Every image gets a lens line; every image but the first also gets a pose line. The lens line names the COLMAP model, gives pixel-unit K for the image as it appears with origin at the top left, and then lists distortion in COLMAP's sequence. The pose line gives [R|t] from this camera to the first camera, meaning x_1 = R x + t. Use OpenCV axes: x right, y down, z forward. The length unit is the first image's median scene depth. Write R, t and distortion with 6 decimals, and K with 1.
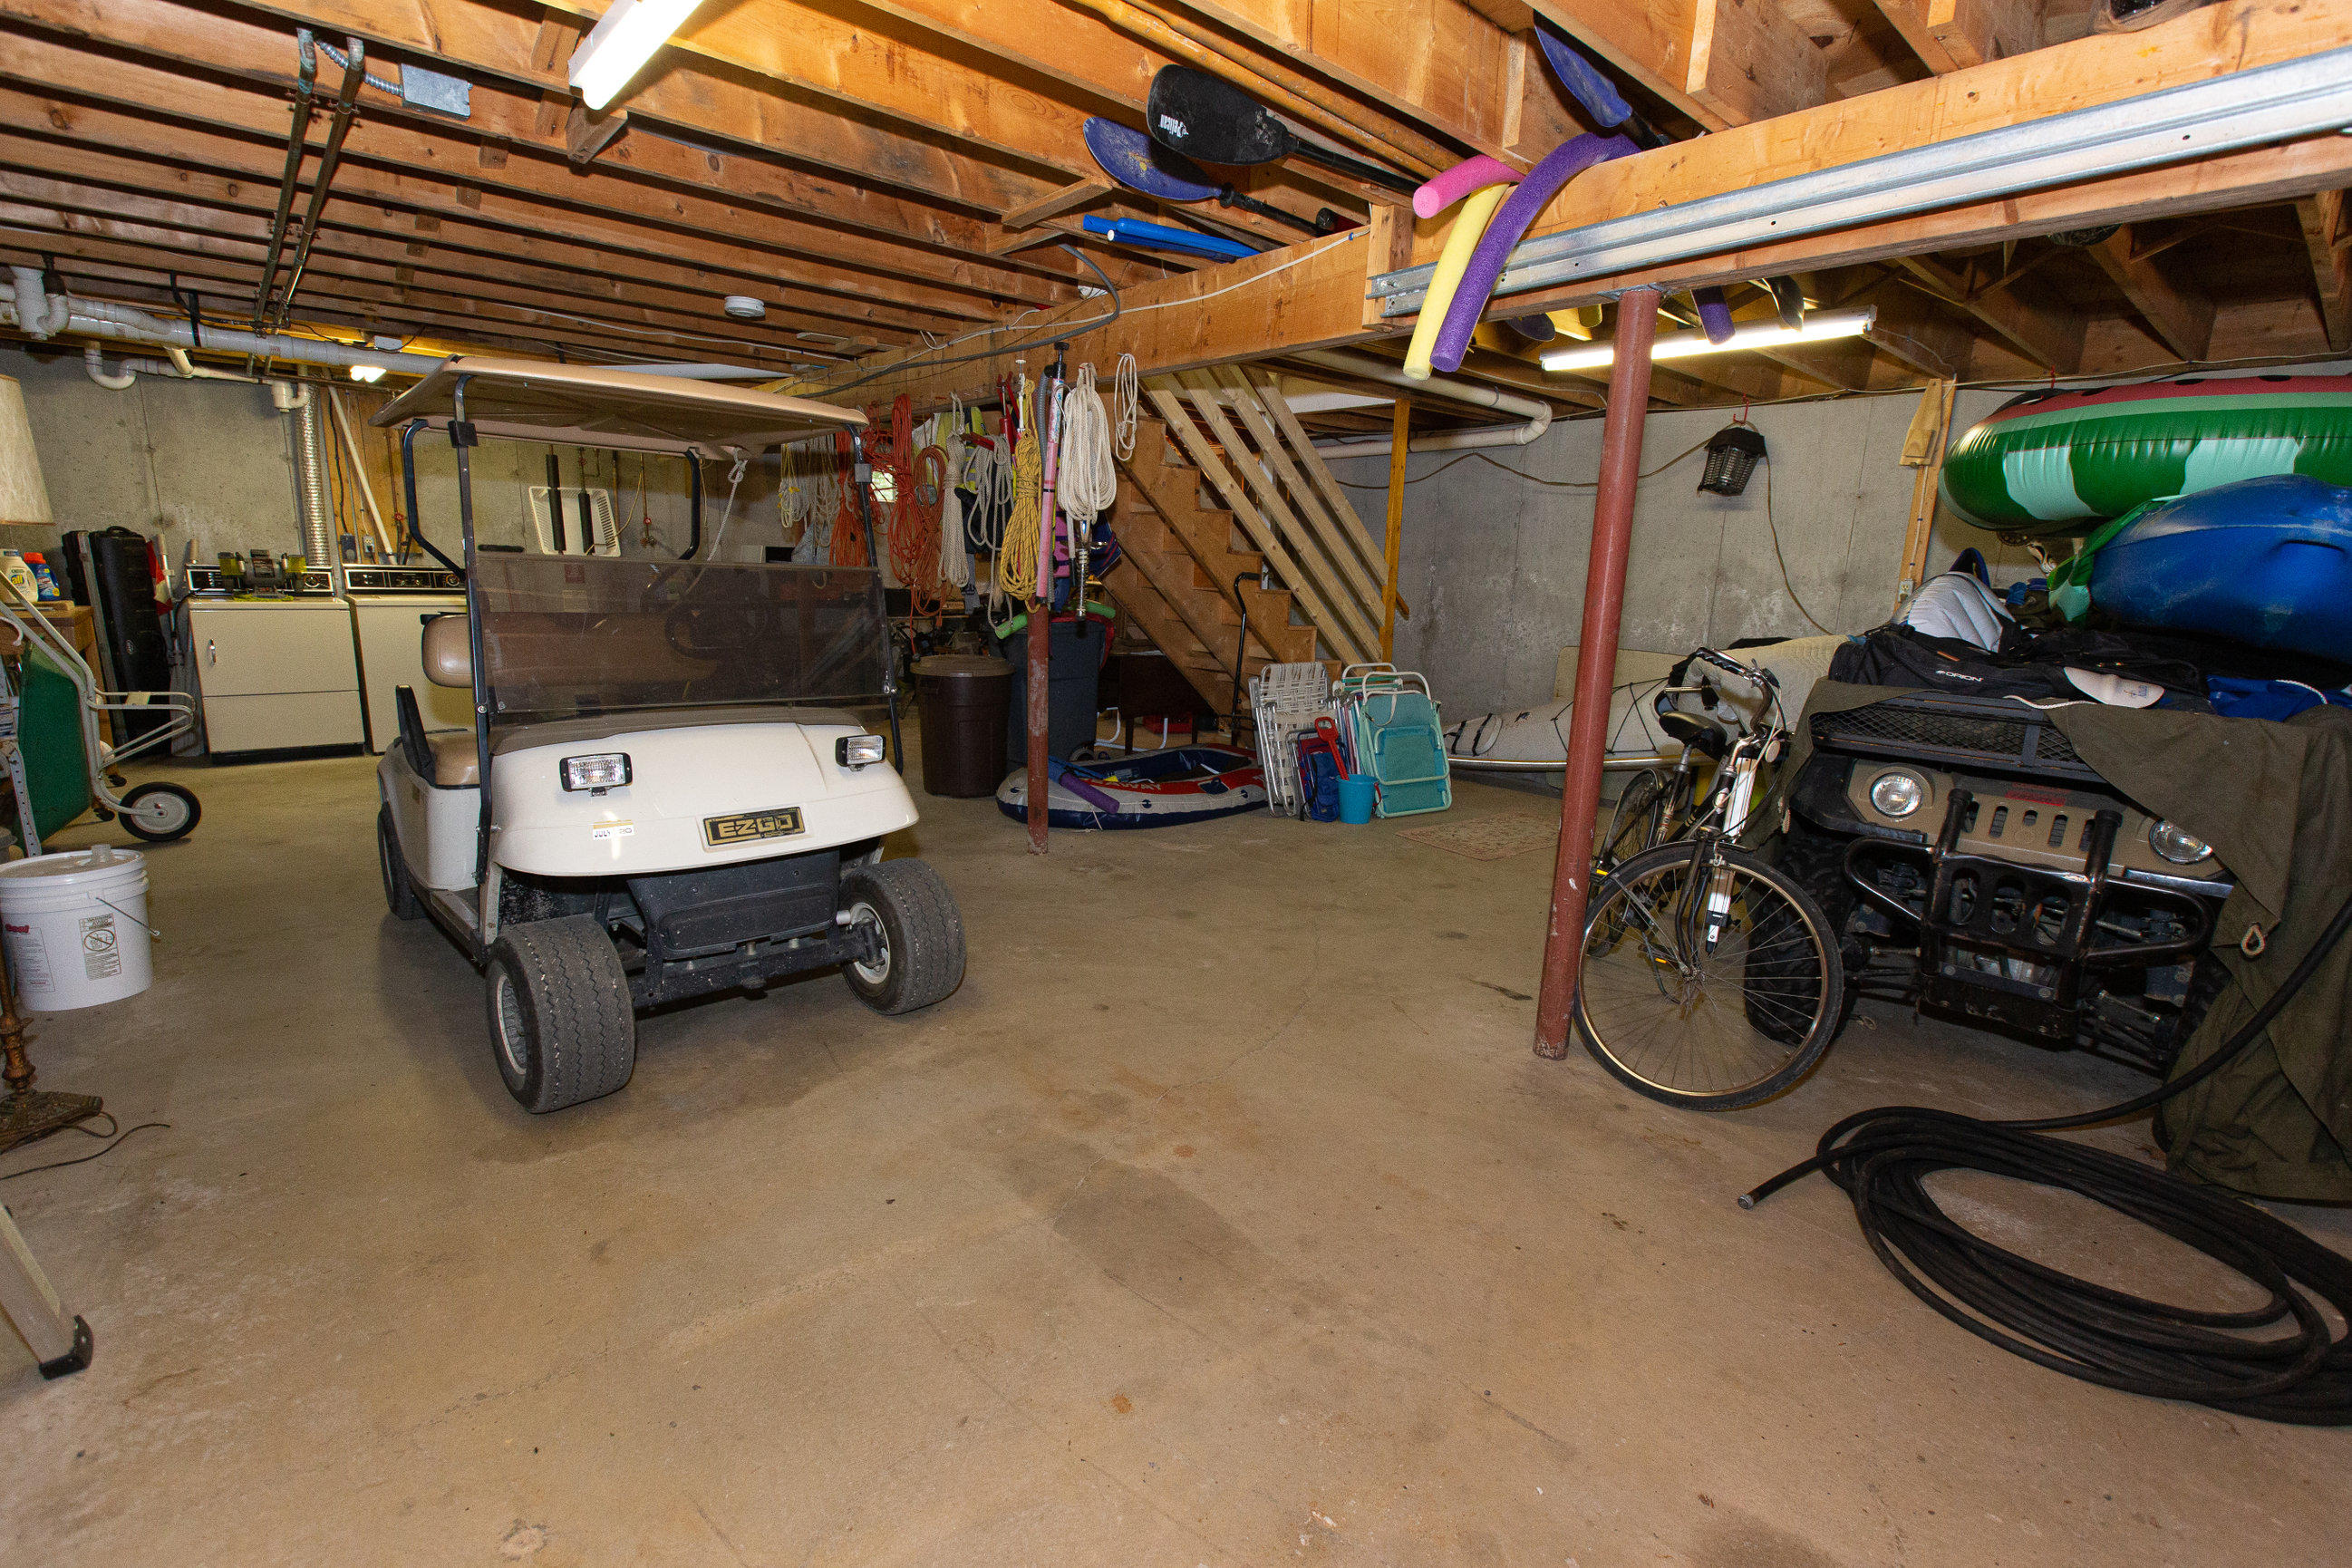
lens RADIAL K [[1053.3, 0, 1174.0], [0, 1053.3, 789.9], [0, 0, 1]] dist [0.006107, -0.001253]
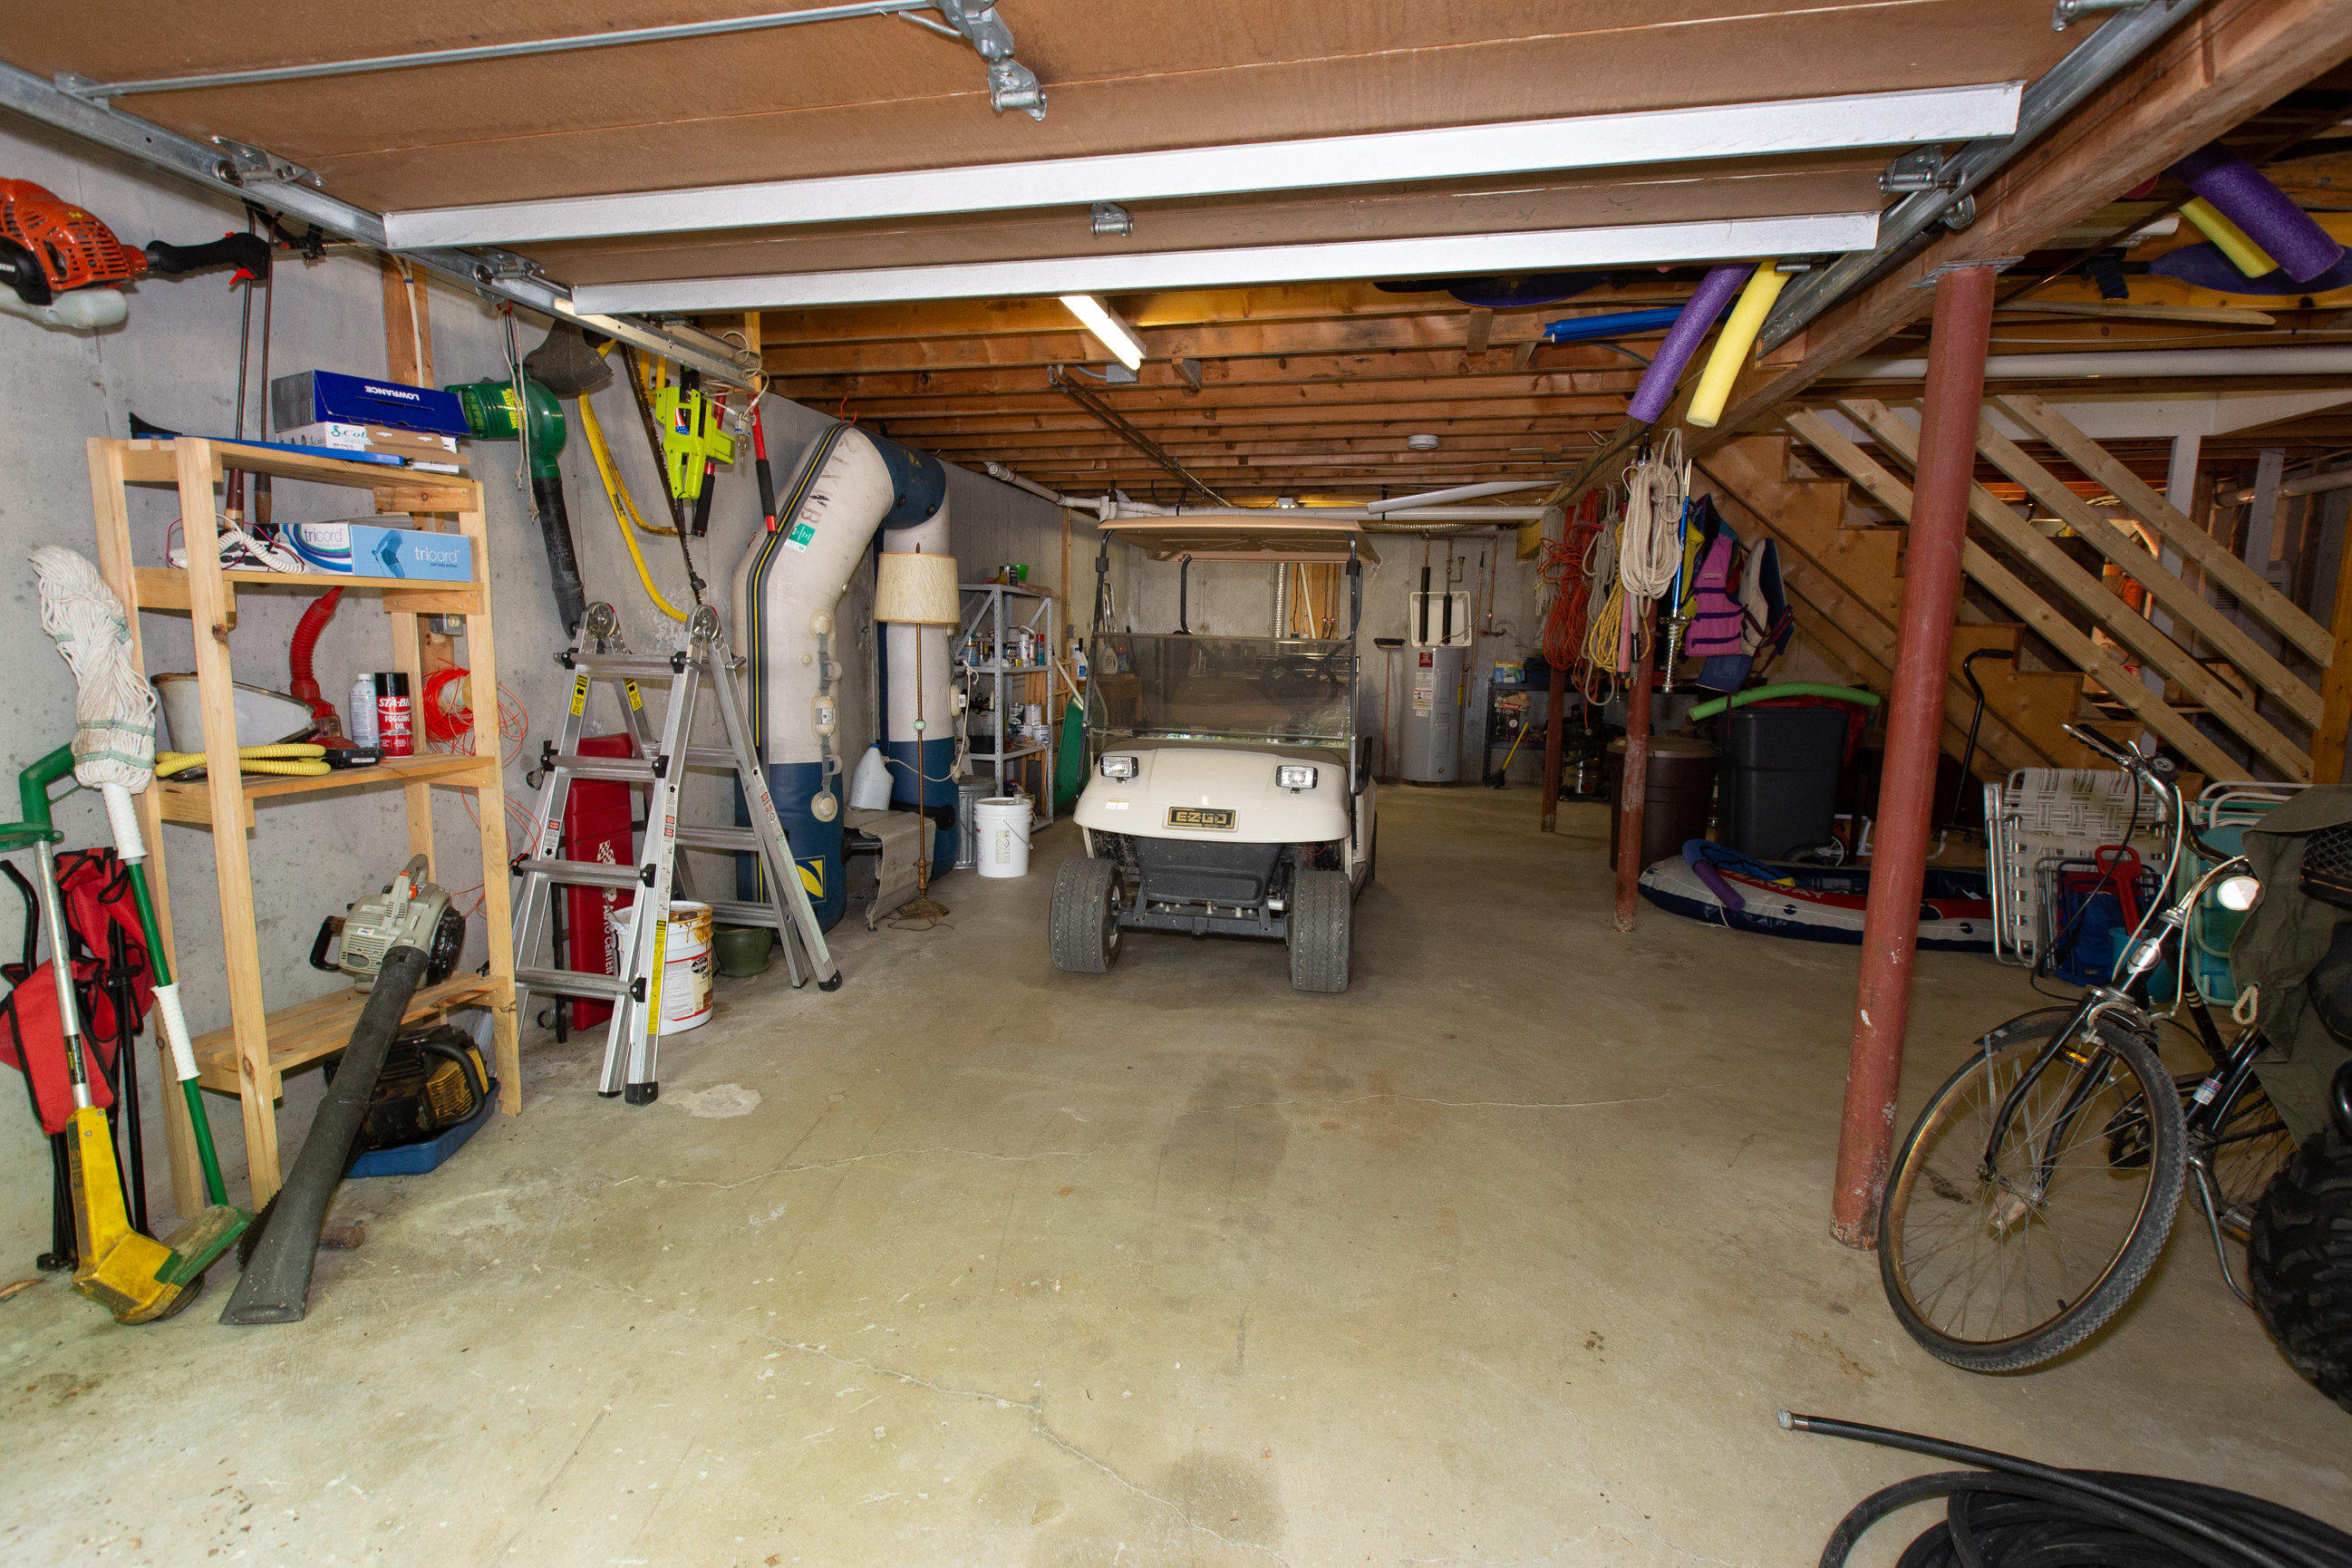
lens RADIAL K [[1053.3, 0, 1174.0], [0, 1053.3, 789.9], [0, 0, 1]] dist [0.006107, -0.001253]
pose [[0.597902, 0.094726, -0.795952, 0.669214], [-0.165740, 0.986144, -0.007139, 0.012174], [0.784247, 0.136190, 0.605317, 0.093442]]
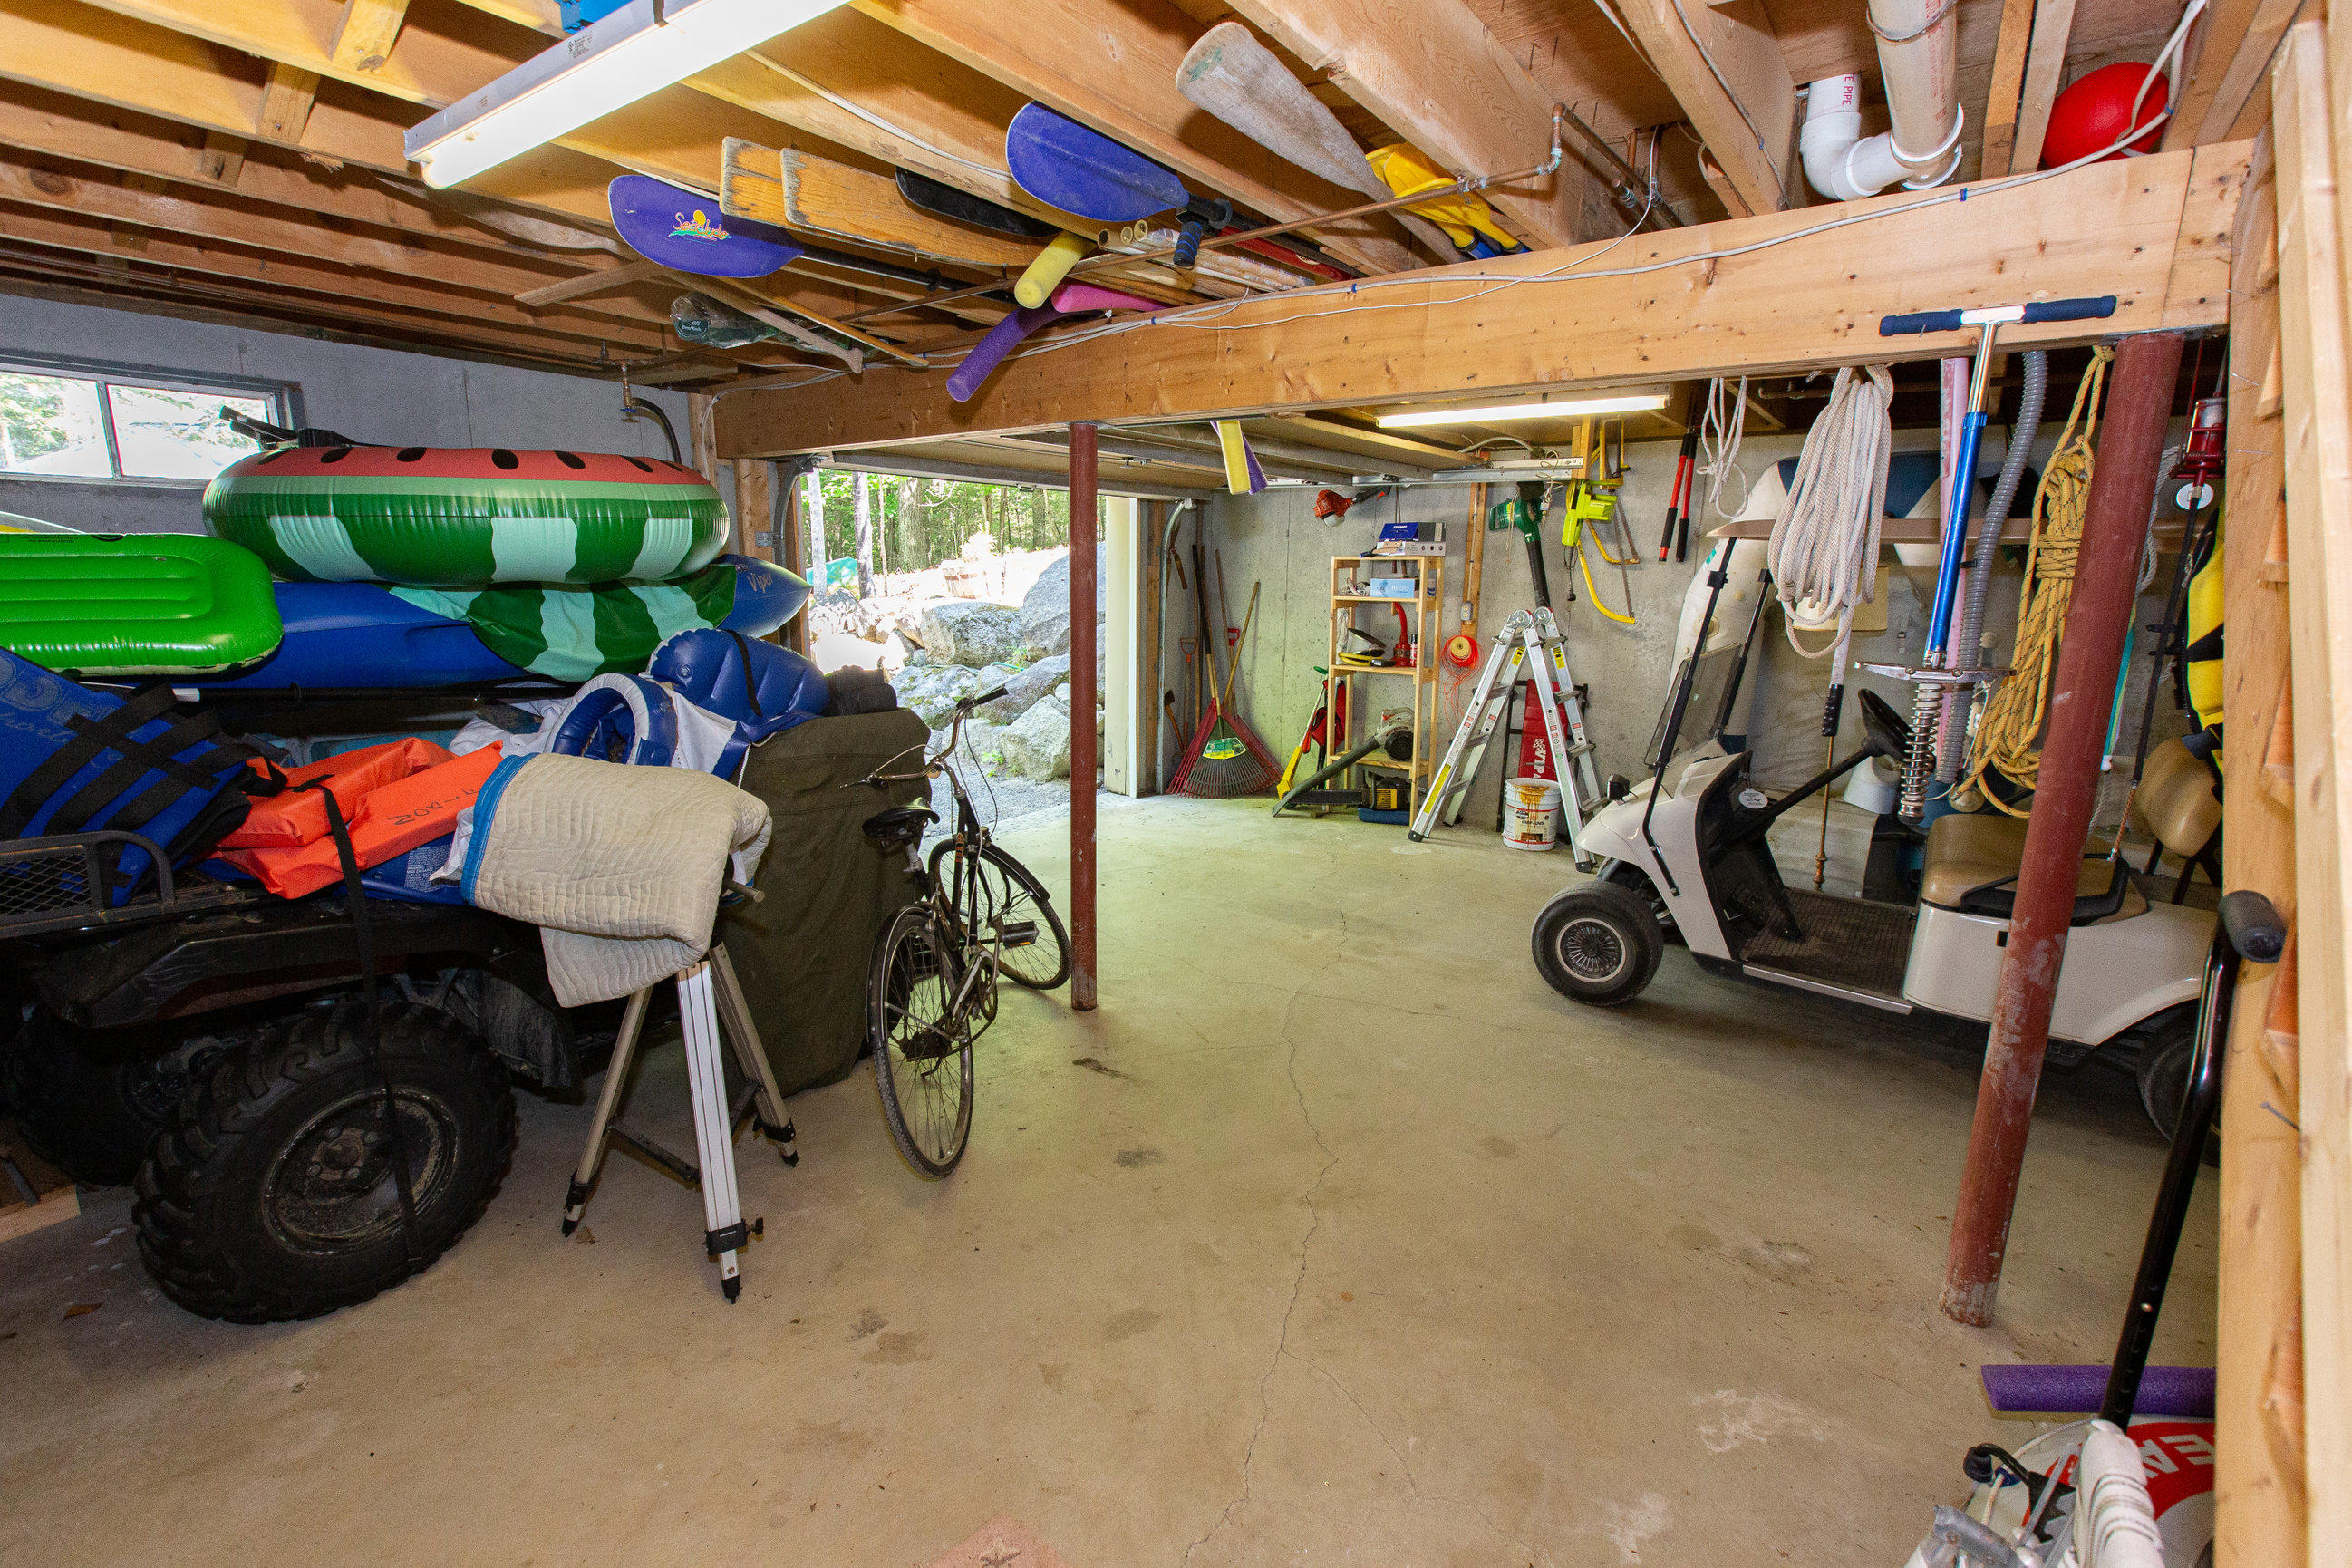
lens RADIAL K [[1066.4, 0, 1167.8], [0, 1066.4, 782.1], [0, 0, 1]] dist [0.011050, -0.000087]
pose [[-0.978586, 0.003737, -0.205806, 0.550076], [-0.078584, 0.917321, 0.390316, -0.547302], [0.190248, 0.398131, -0.897384, 2.166102]]
